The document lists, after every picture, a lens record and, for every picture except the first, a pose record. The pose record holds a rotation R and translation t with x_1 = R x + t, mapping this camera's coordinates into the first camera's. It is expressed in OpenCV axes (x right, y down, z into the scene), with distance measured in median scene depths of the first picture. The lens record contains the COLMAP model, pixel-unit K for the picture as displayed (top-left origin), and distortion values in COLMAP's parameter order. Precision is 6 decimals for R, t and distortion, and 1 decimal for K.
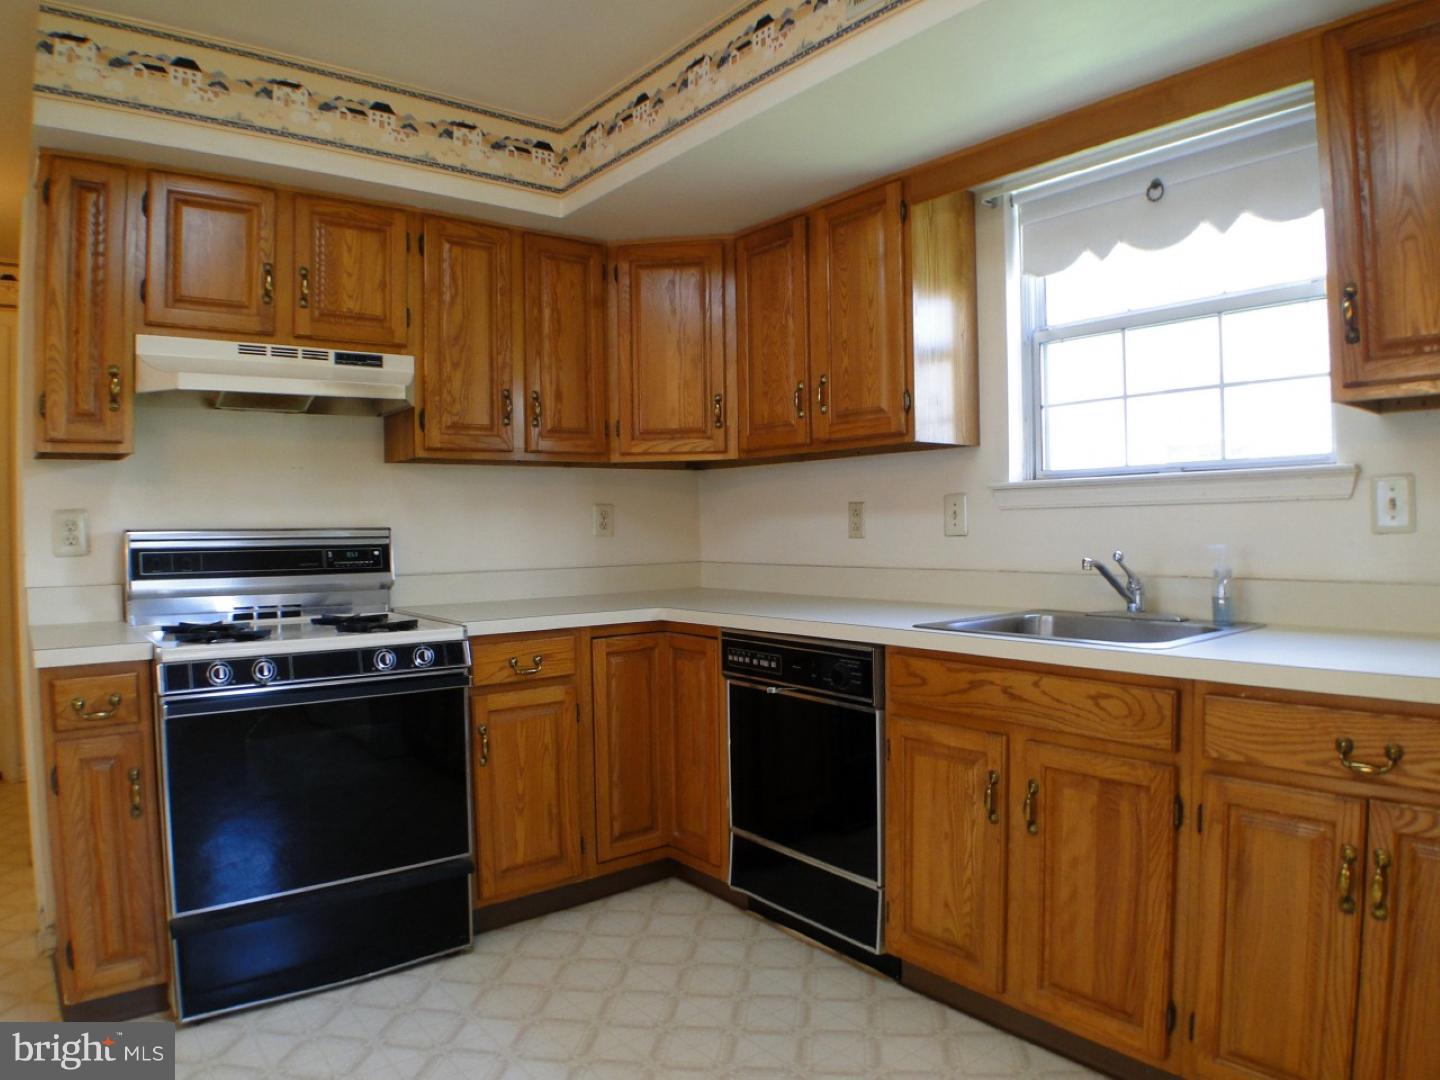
lens RADIAL K [[940.3, 0, 720.0], [0, 940.3, 540.0], [0, 0, 1]] dist [-0.122937, 0.024146]
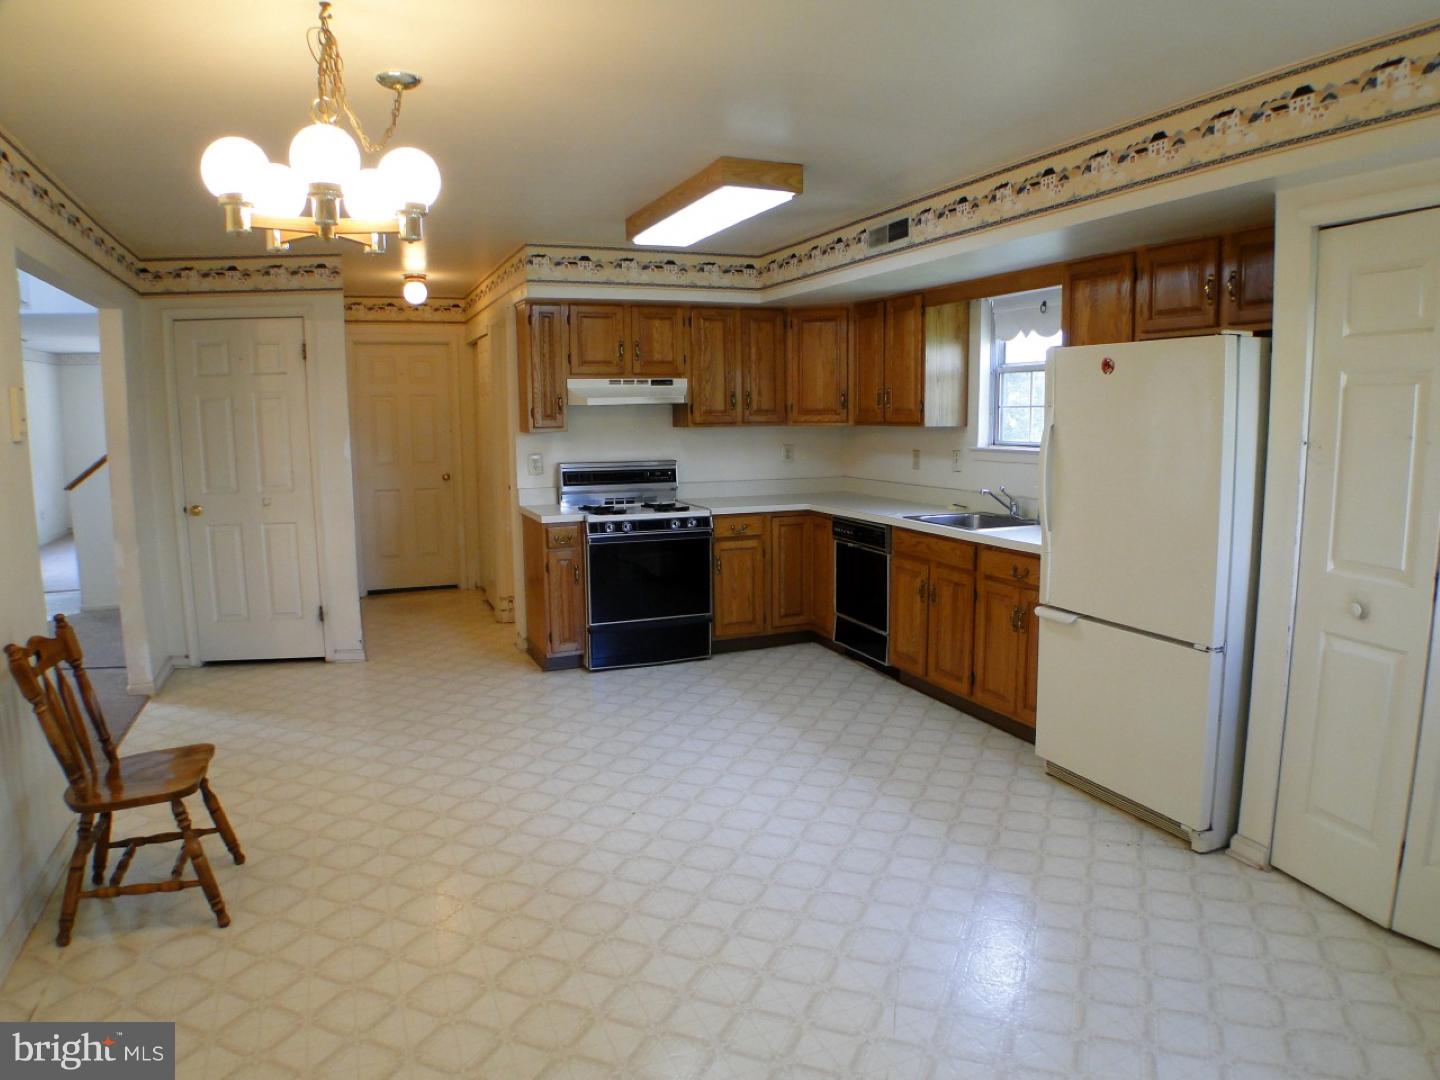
lens RADIAL K [[941.2, 0, 720.0], [0, 941.2, 540.0], [0, 0, 1]] dist [-0.114259, 0.008398]
pose [[0.962109, 0.041968, -0.269414, 0.330060], [-0.008095, 0.992045, 0.125625, -0.109998], [0.272543, -0.118684, 0.954795, -1.062054]]
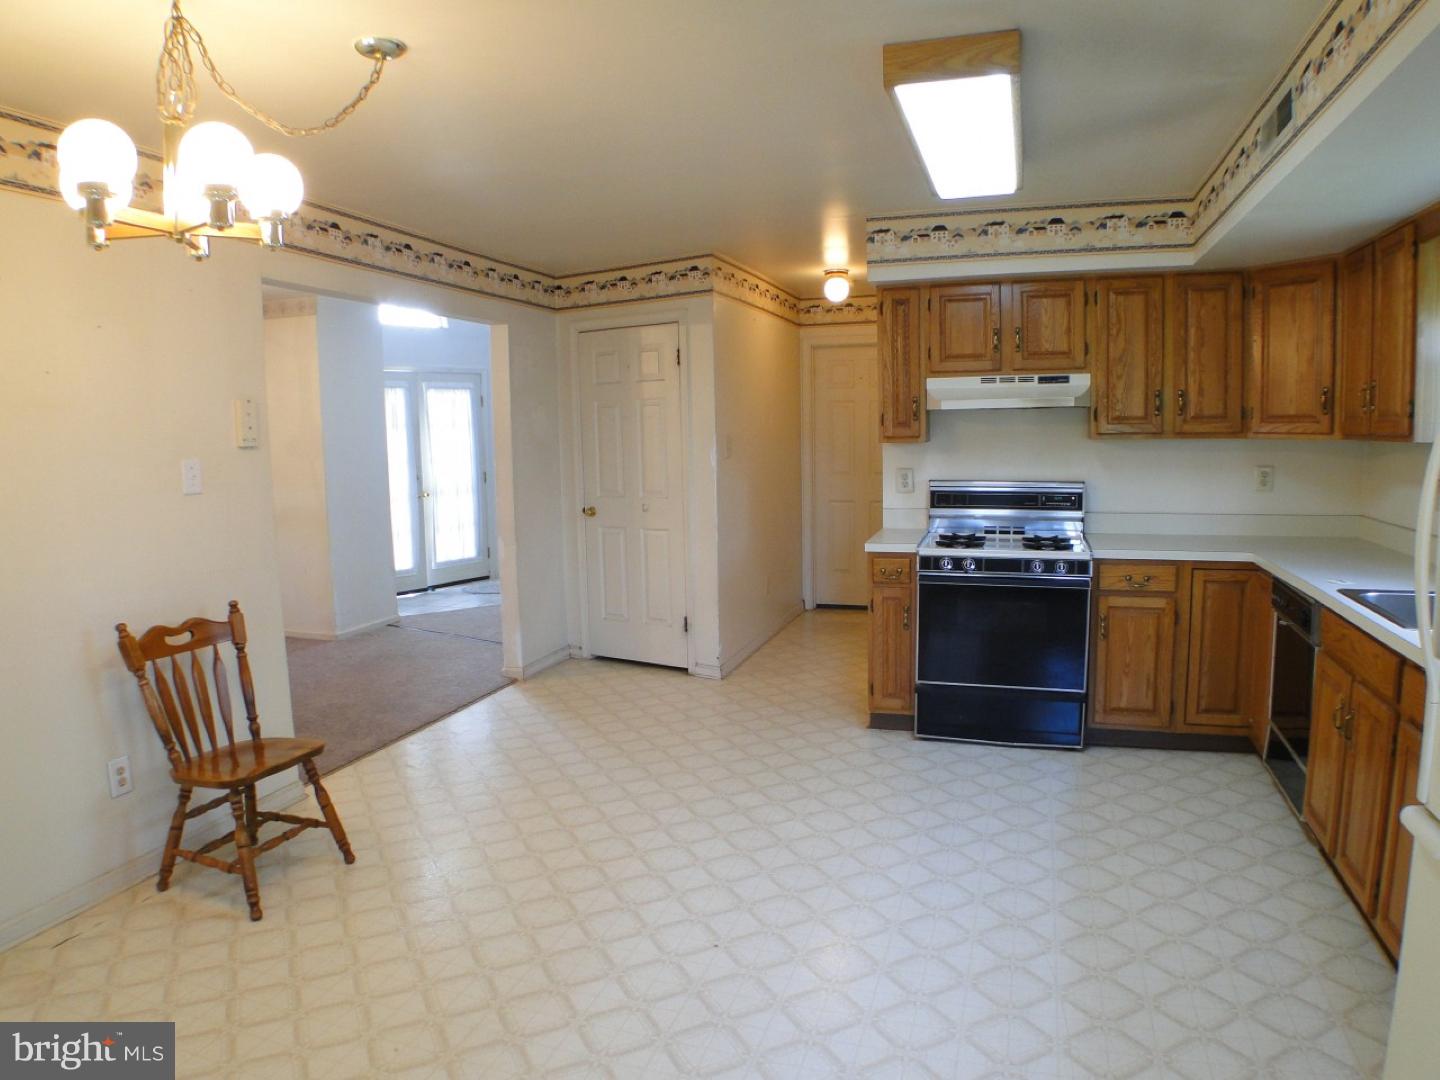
lens RADIAL K [[930.9, 0, 720.0], [0, 930.9, 540.0], [0, 0, 1]] dist [-0.122810, 0.020275]
pose [[0.545358, 0.102502, -0.831912, 0.649297], [-0.001209, 0.992590, 0.121507, -0.112096], [0.838202, -0.065259, 0.541441, -0.371924]]
